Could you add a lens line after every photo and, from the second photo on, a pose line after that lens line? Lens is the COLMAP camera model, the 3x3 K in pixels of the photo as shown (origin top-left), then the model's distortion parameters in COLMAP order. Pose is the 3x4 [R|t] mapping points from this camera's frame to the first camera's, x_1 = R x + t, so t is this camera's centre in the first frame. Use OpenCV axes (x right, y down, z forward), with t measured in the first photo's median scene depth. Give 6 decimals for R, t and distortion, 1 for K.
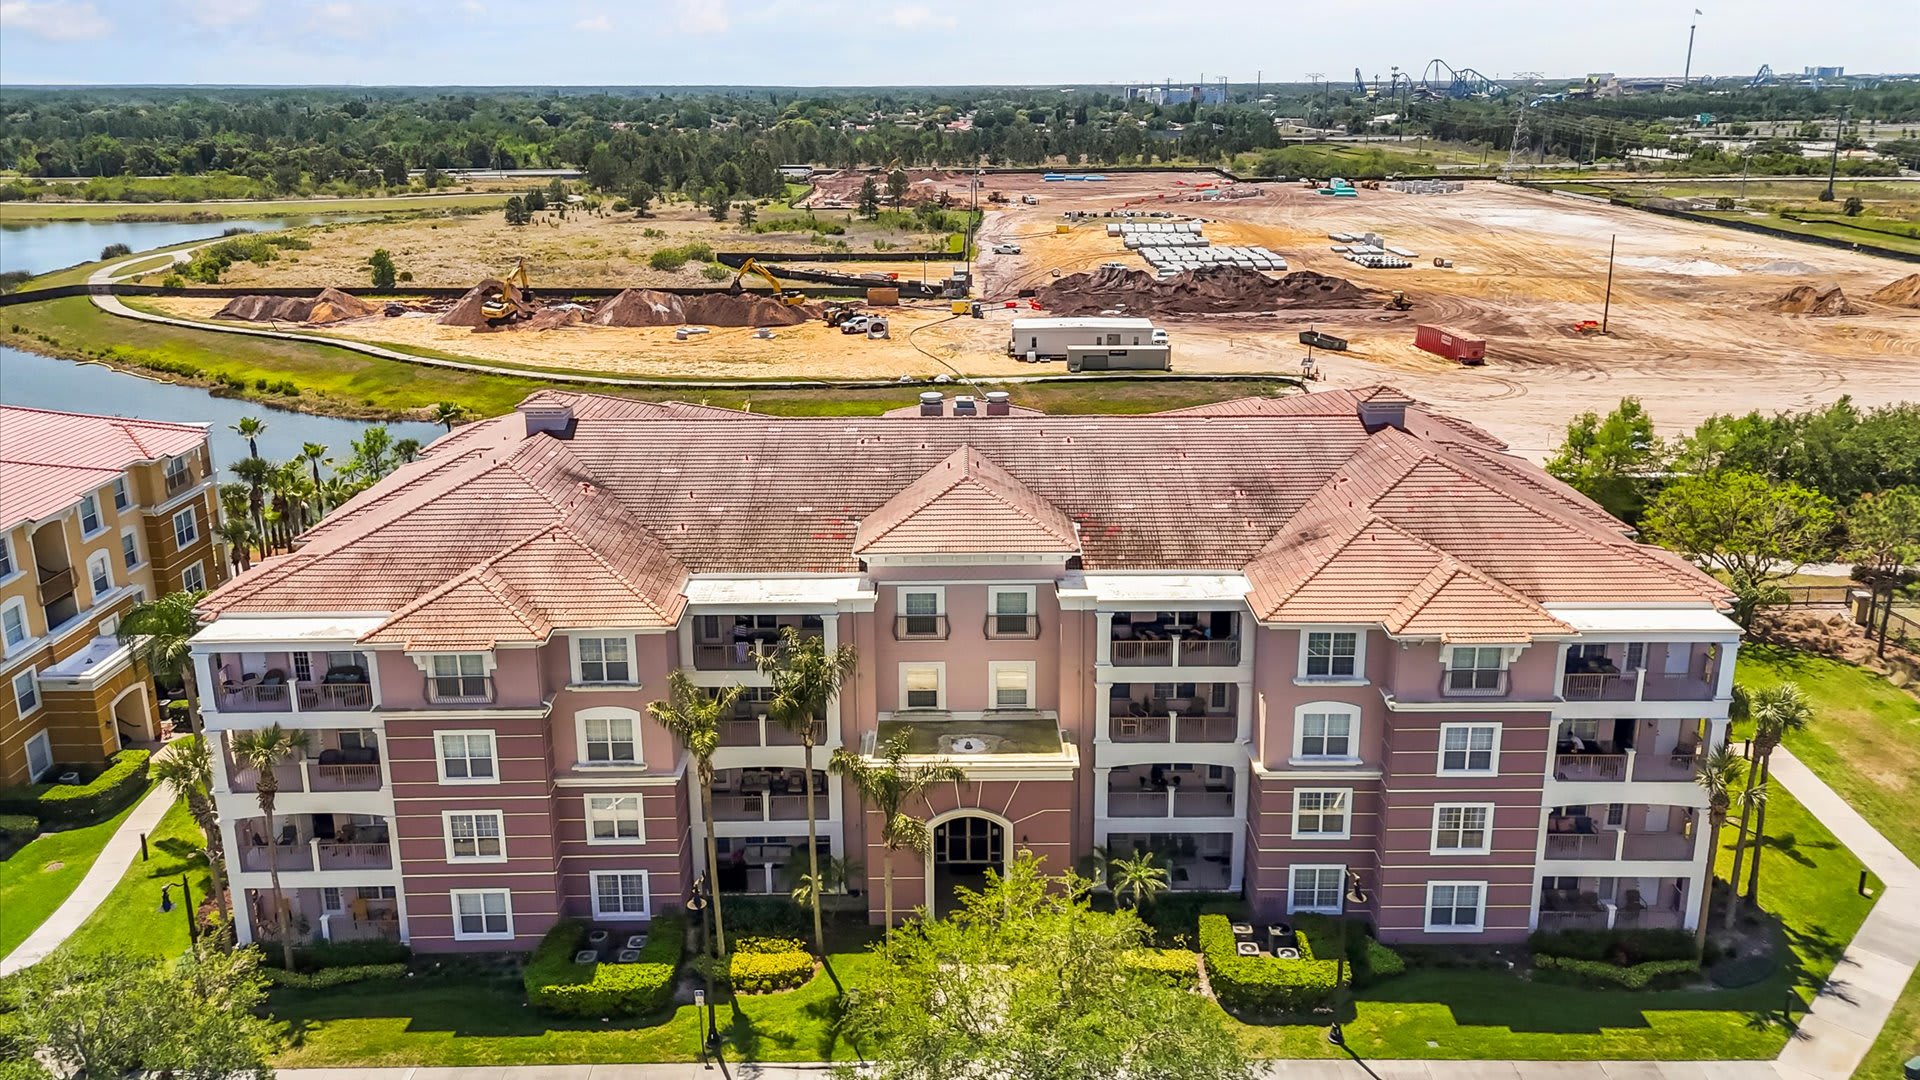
lens RADIAL K [[1432.3, 0, 934.1], [0, 1432.3, 538.8], [0, 0, 1]] dist [0.067296, -0.077700]
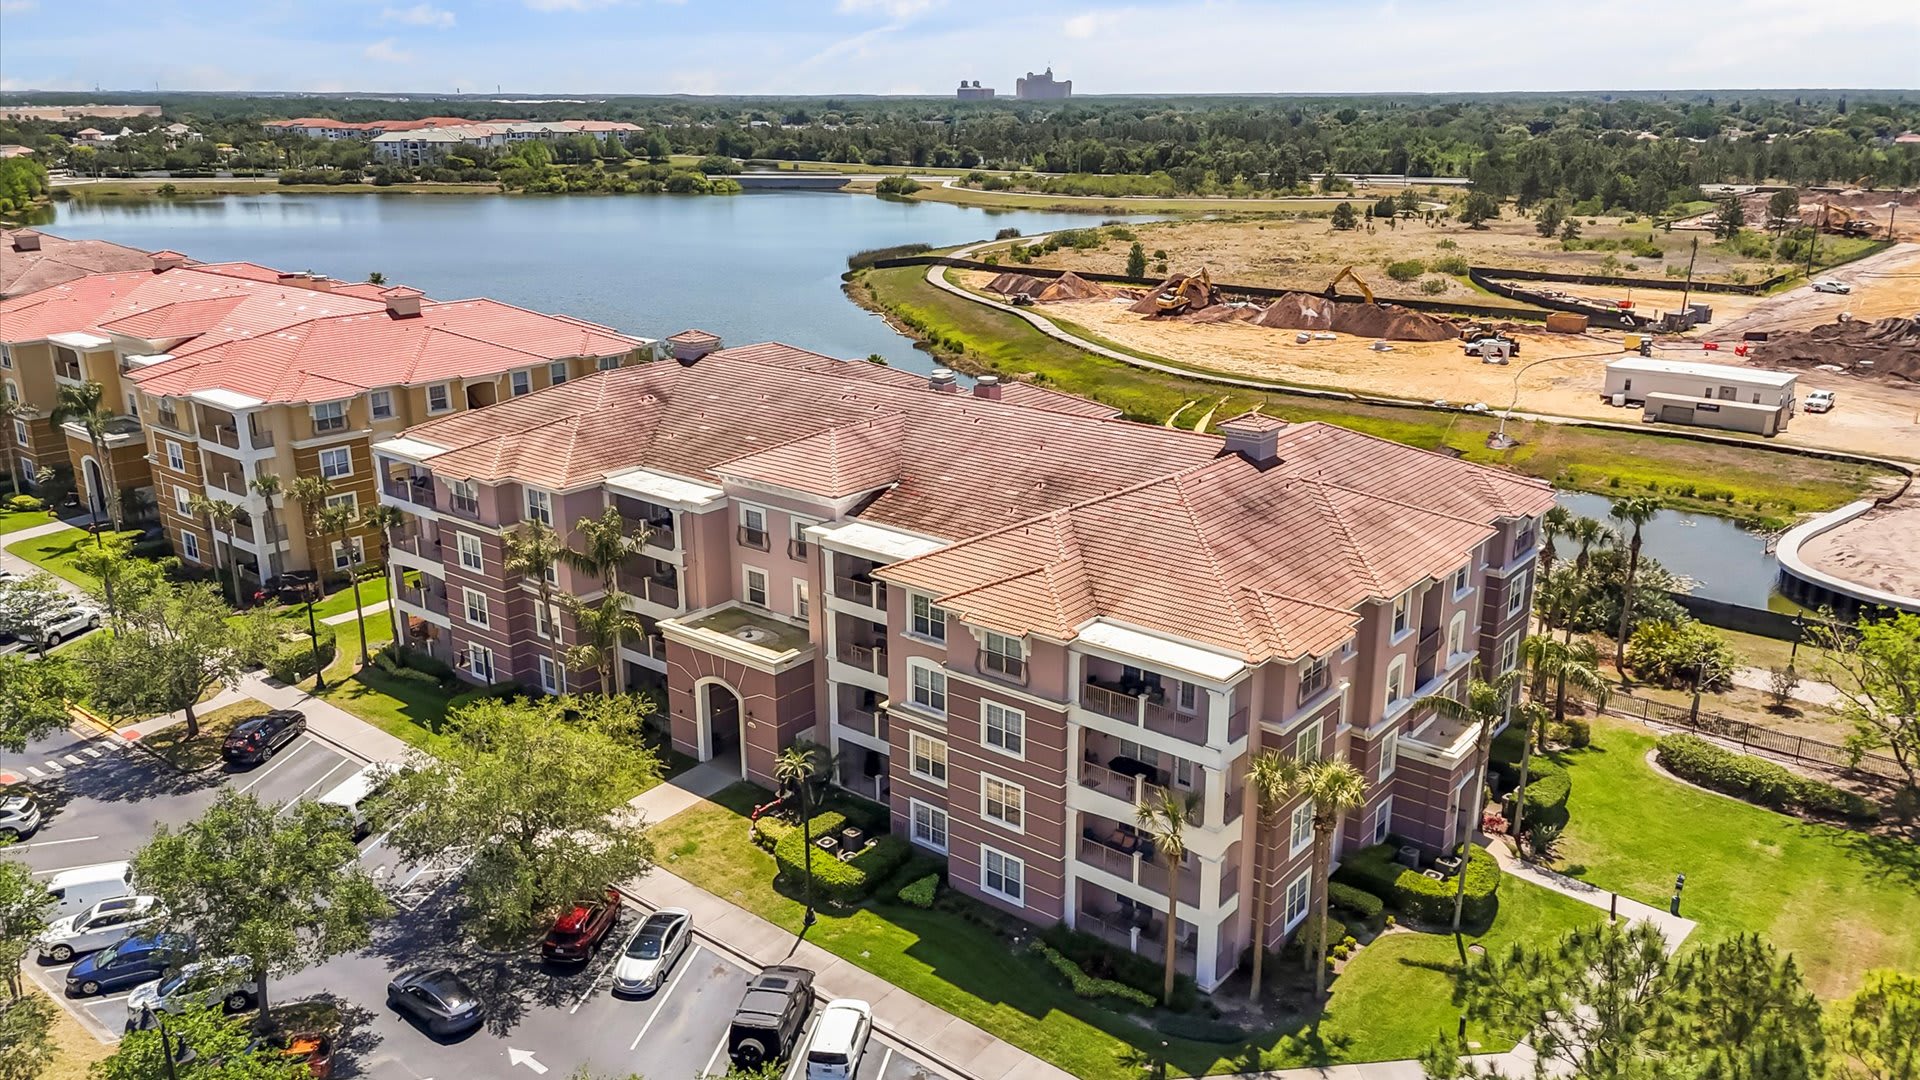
lens RADIAL K [[1432.3, 0, 934.1], [0, 1432.3, 538.8], [0, 0, 1]] dist [0.067296, -0.077700]
pose [[0.764176, 0.191927, -0.615792, 0.283229], [-0.193772, 0.978915, 0.064639, -0.016152], [0.615213, 0.069928, 0.785253, 0.030627]]
